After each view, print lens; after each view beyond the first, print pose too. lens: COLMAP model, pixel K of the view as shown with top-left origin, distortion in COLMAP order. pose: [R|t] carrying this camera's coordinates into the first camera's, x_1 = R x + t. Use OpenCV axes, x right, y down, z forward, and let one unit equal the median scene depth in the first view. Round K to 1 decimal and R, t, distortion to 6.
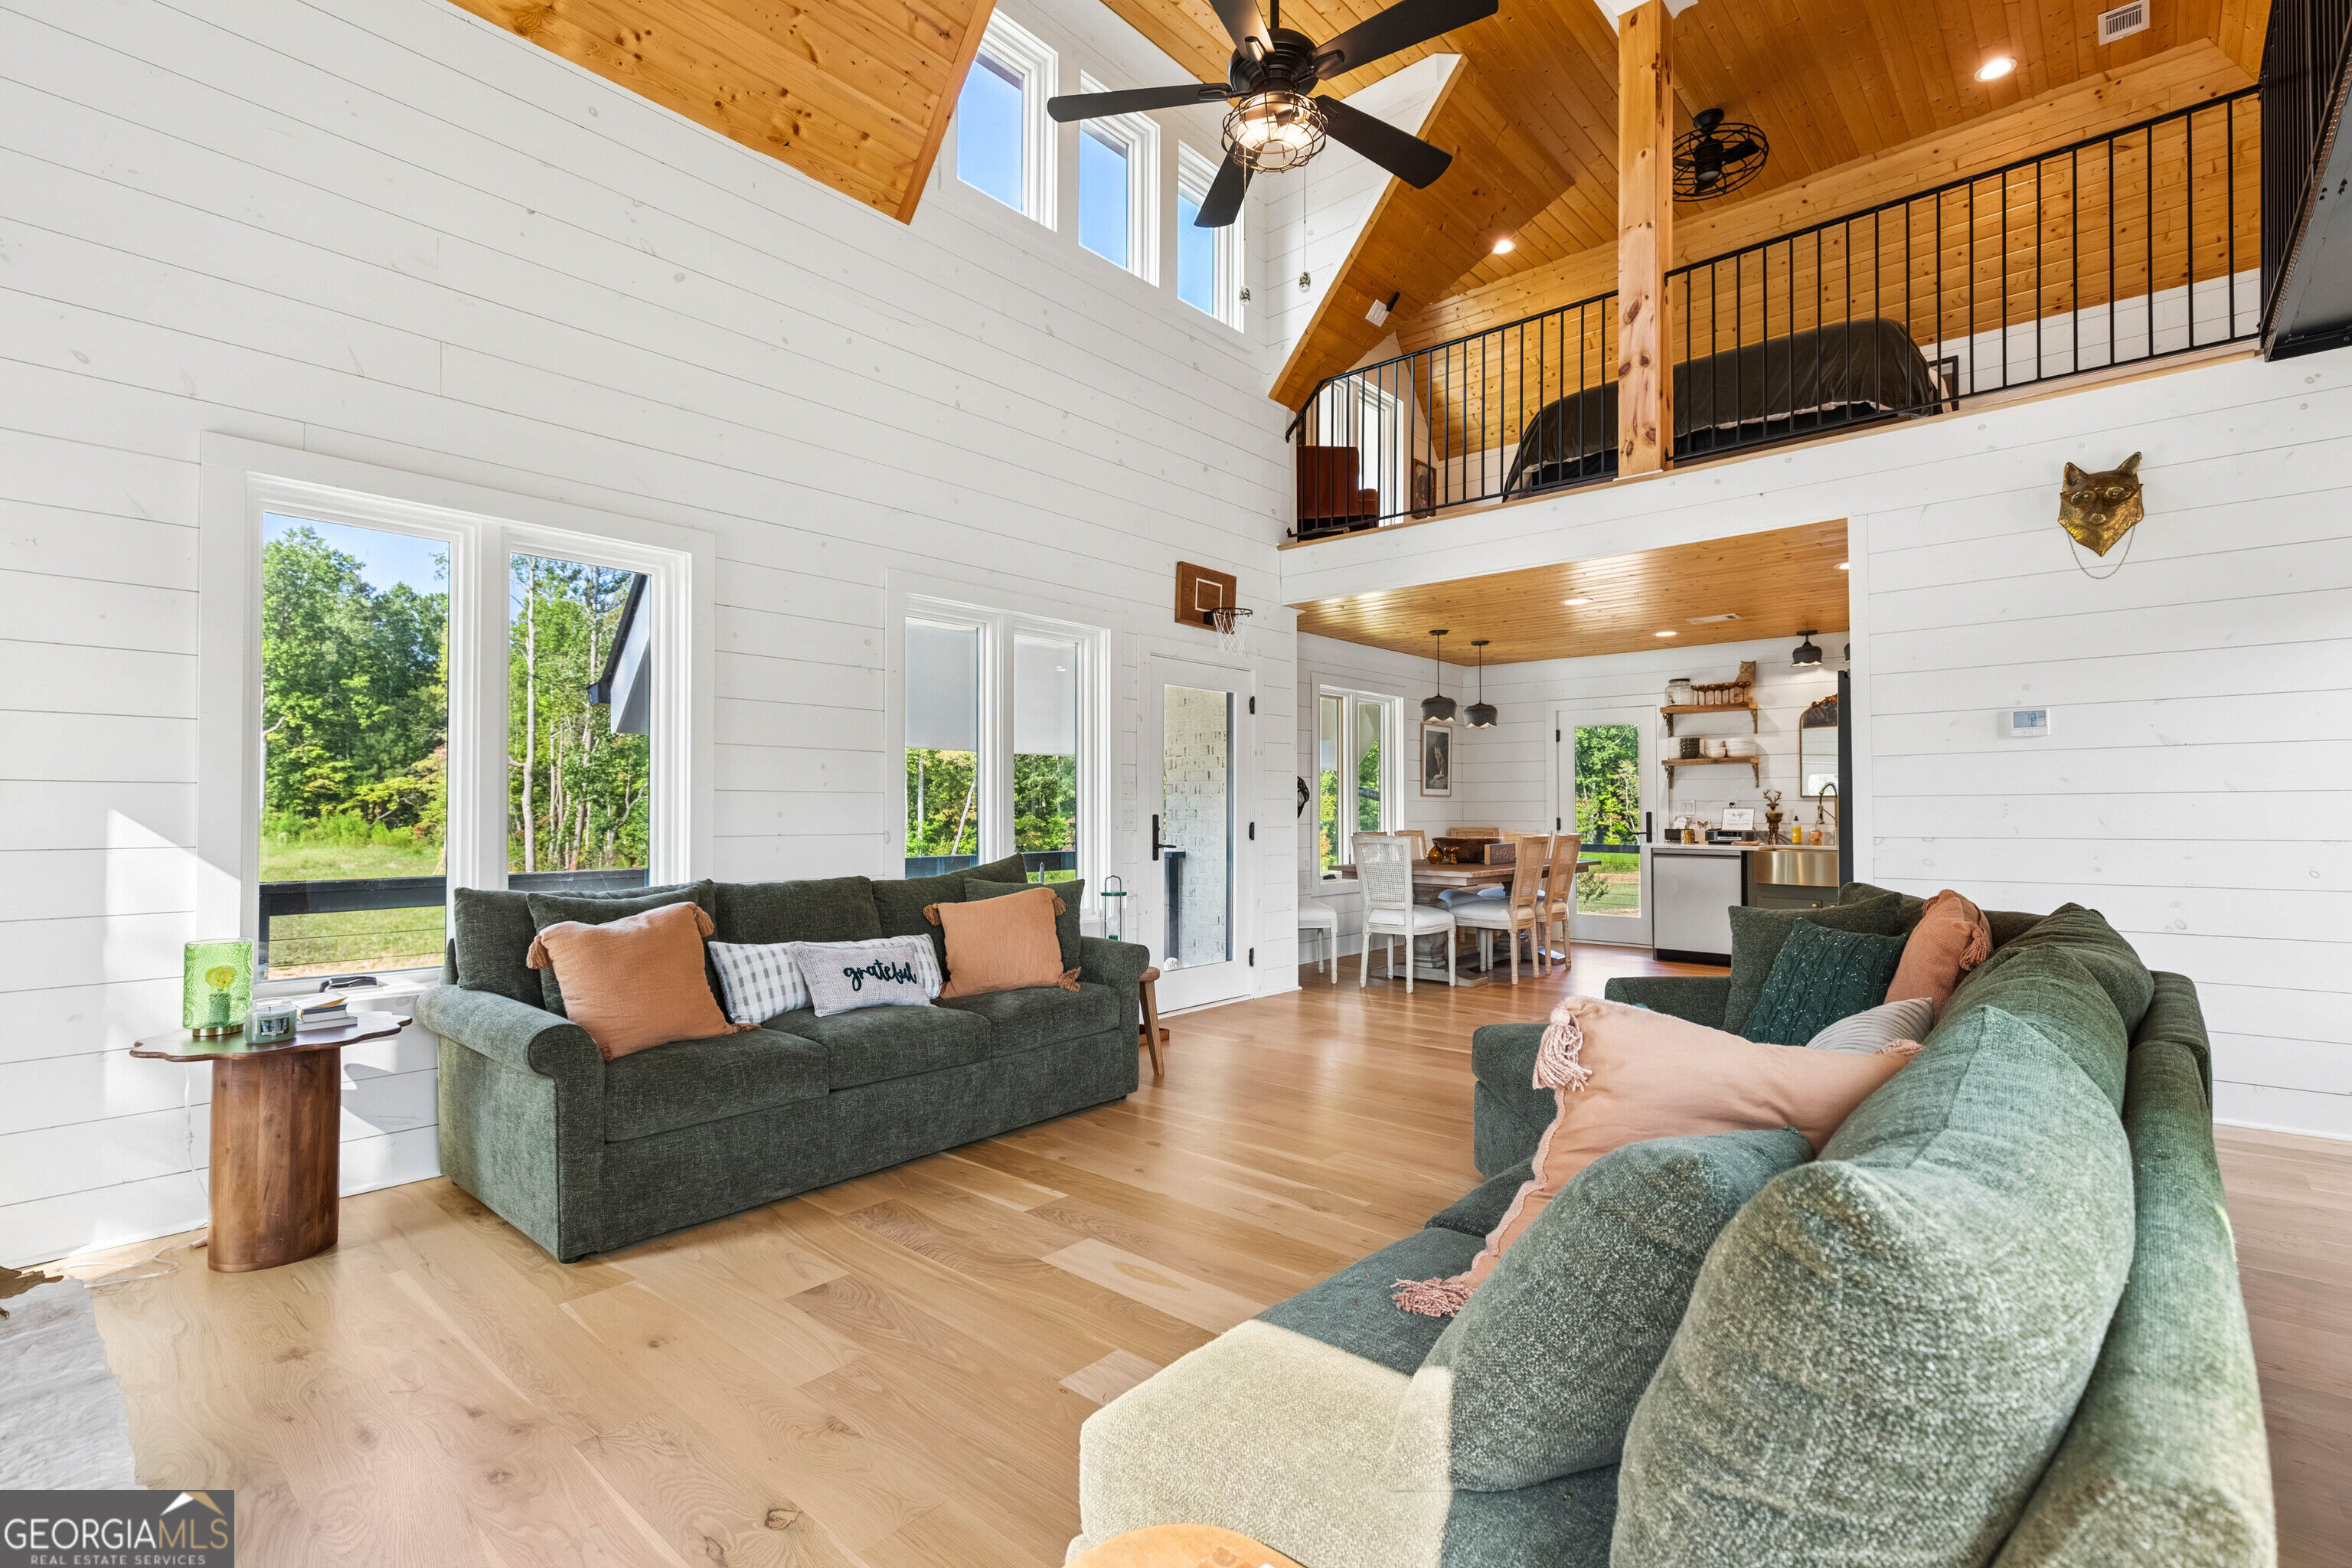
lens RADIAL K [[1067.8, 0, 1180.7], [0, 1067.8, 794.1], [0, 0, 1]] dist [0.009312, -0.003304]
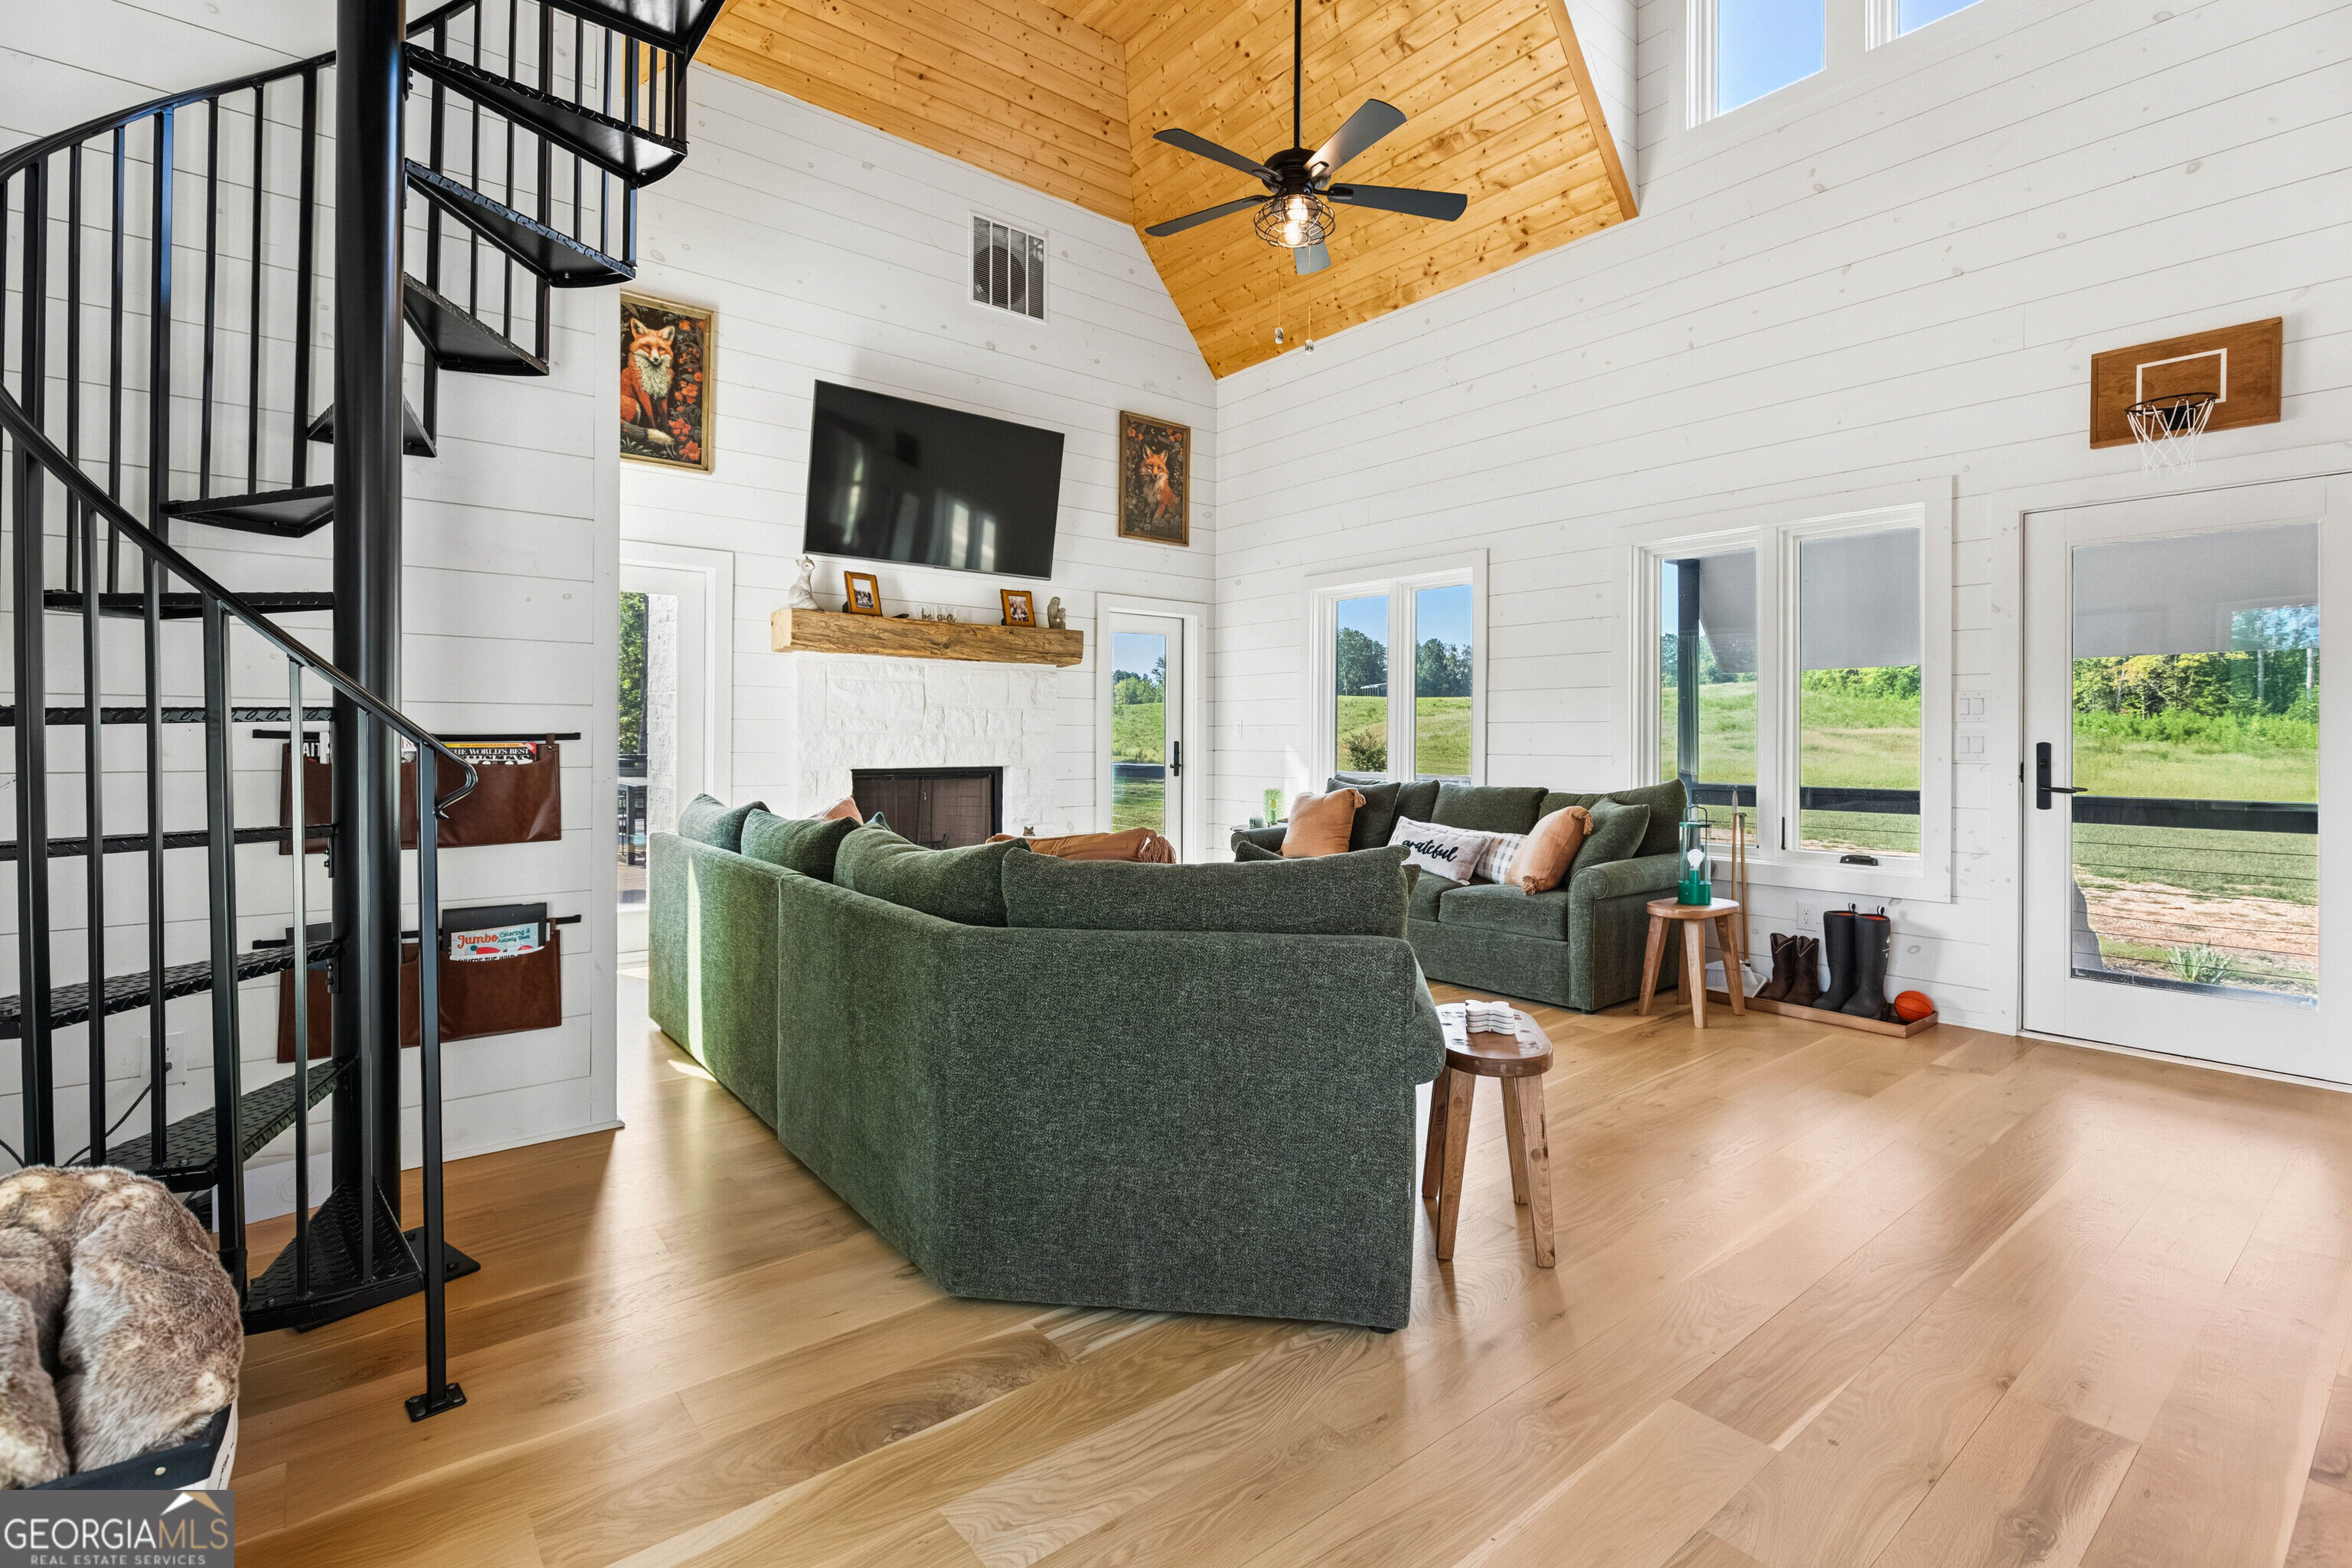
lens RADIAL K [[1067.8, 0, 1193.8], [0, 1067.8, 737.8], [0, 0, 1]] dist [0.009312, -0.003304]
pose [[-0.158544, -0.001597, -0.987351, 0.533088], [0.014525, 0.999887, -0.003950, 0.007403], [0.987245, -0.014967, -0.158503, 0.403187]]
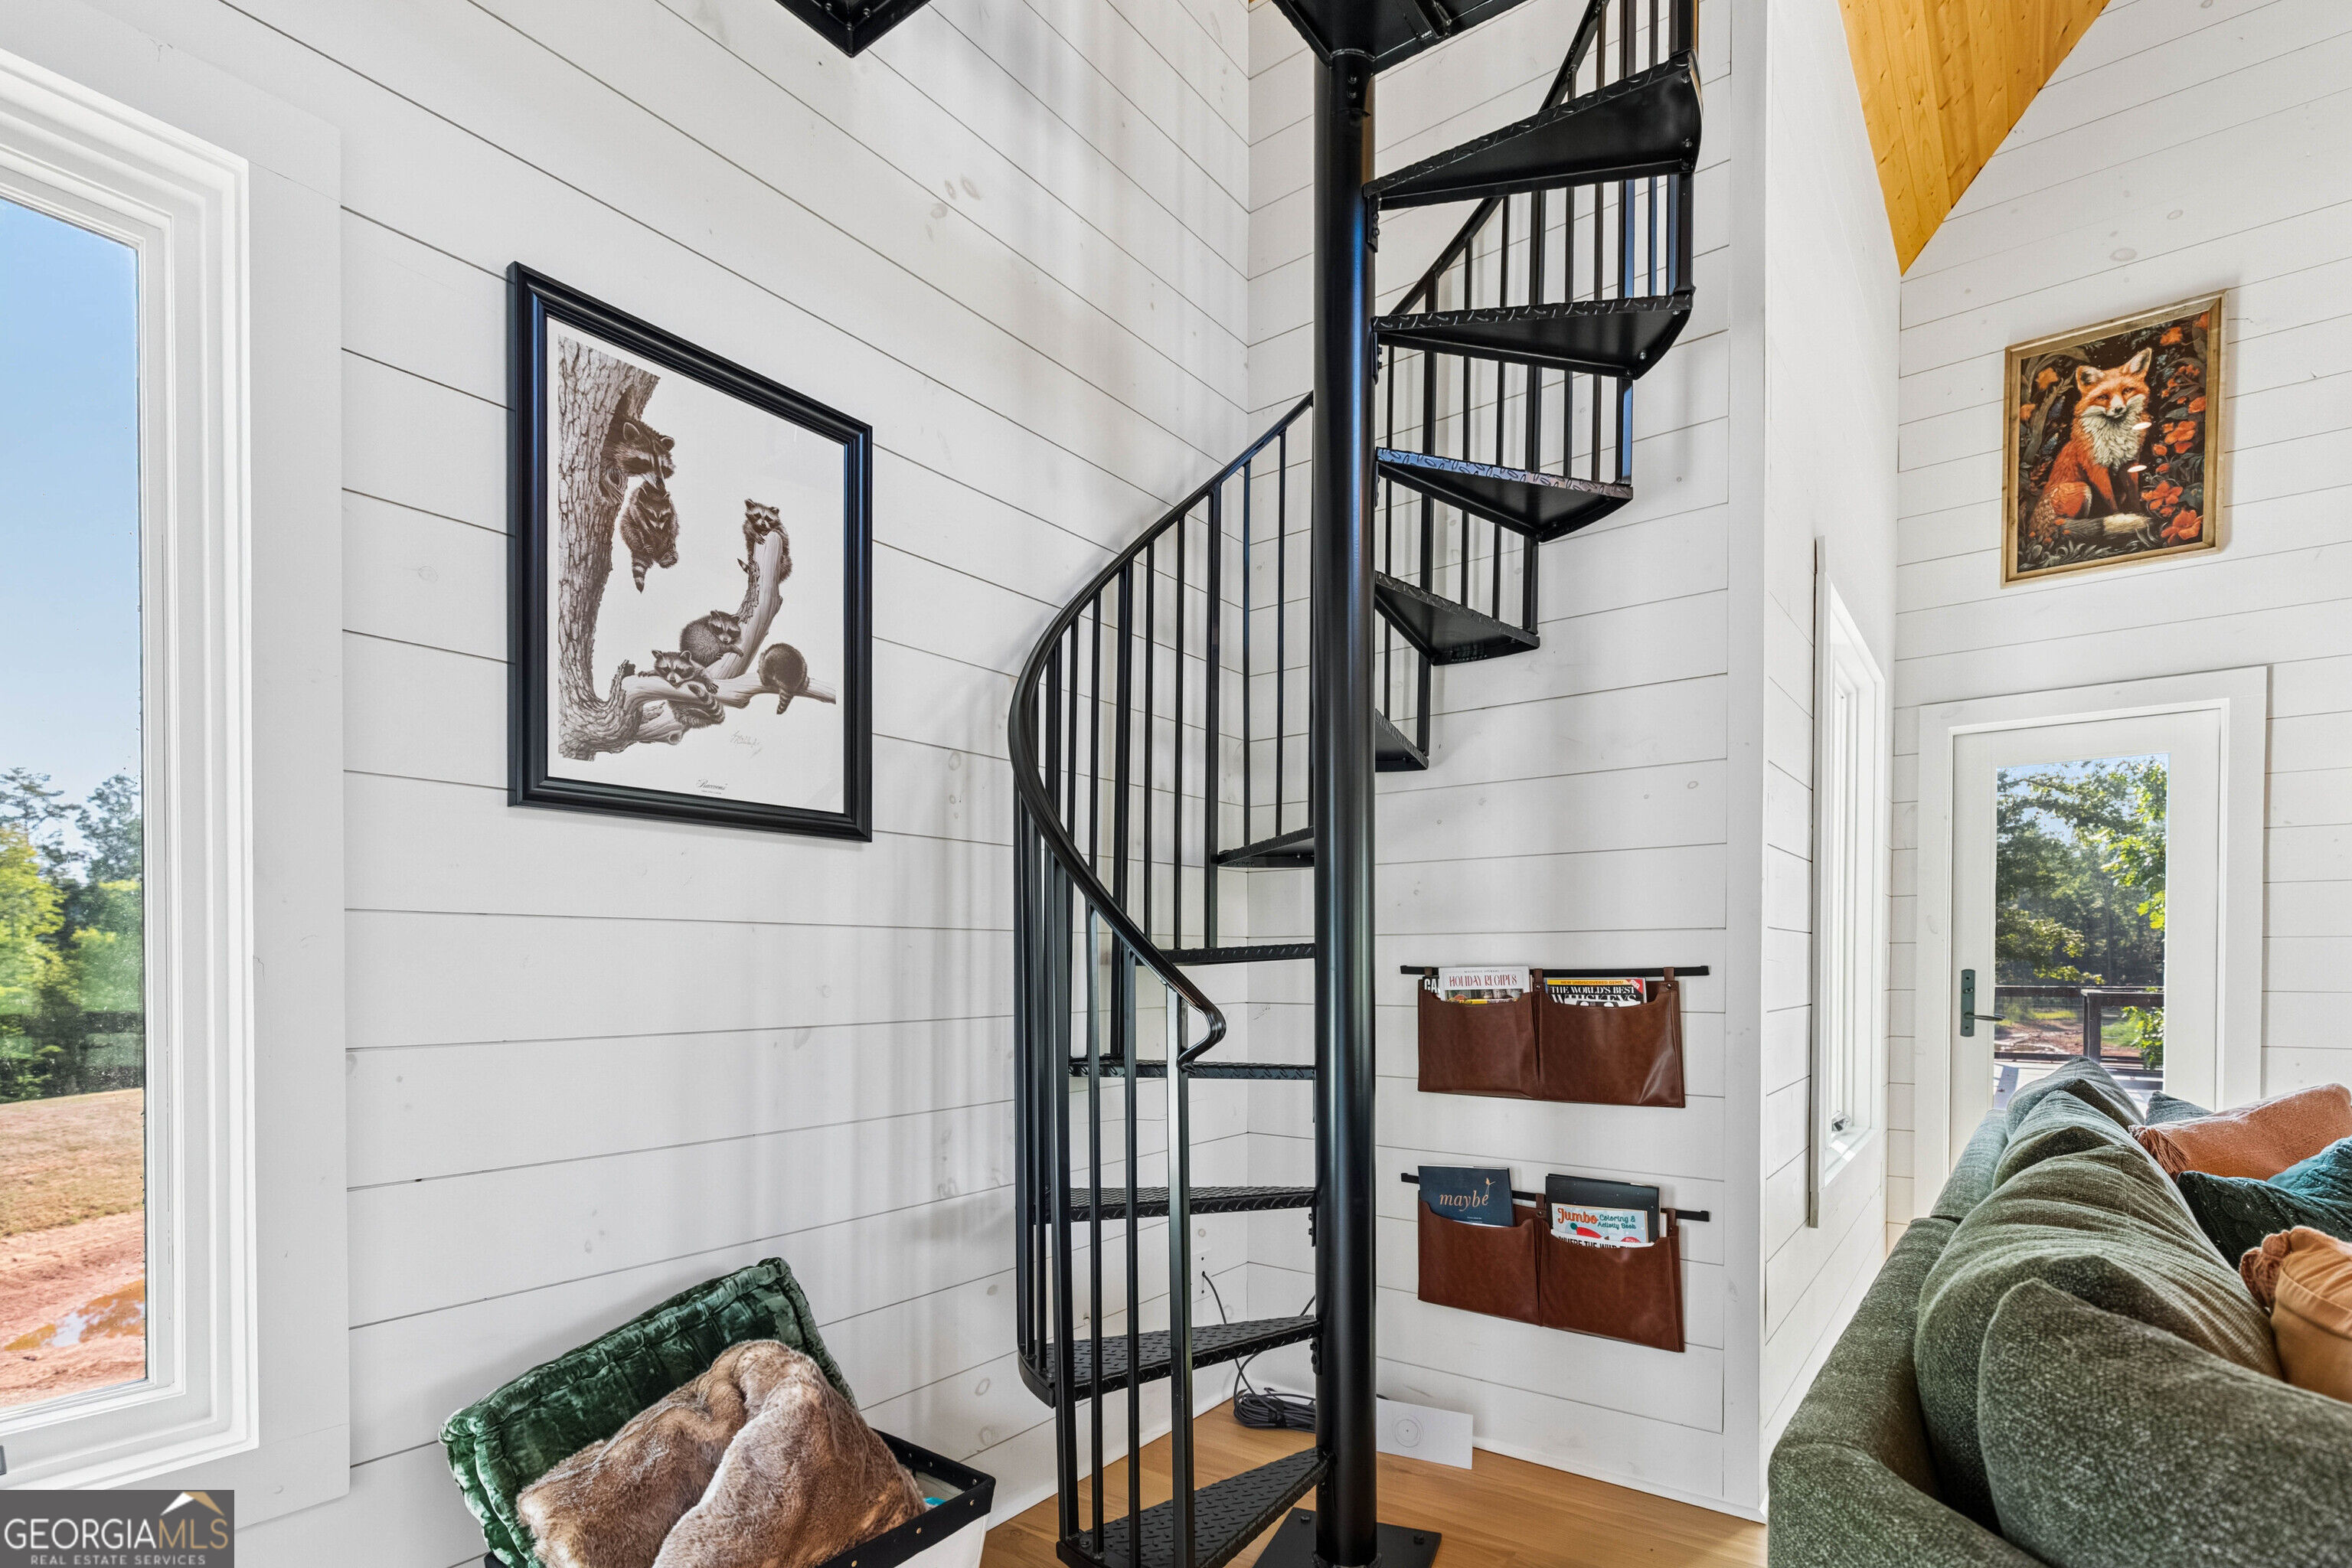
lens RADIAL K [[1154.9, 0, 1213.4], [0, 1154.9, 968.8], [0, 0, 1]] dist [0.001466, 0.004564]
pose [[-0.995920, 0.000215, -0.090240, 0.356057], [0.001480, 0.999902, -0.013951, 0.005658], [0.090228, -0.014027, -0.995822, 0.418101]]
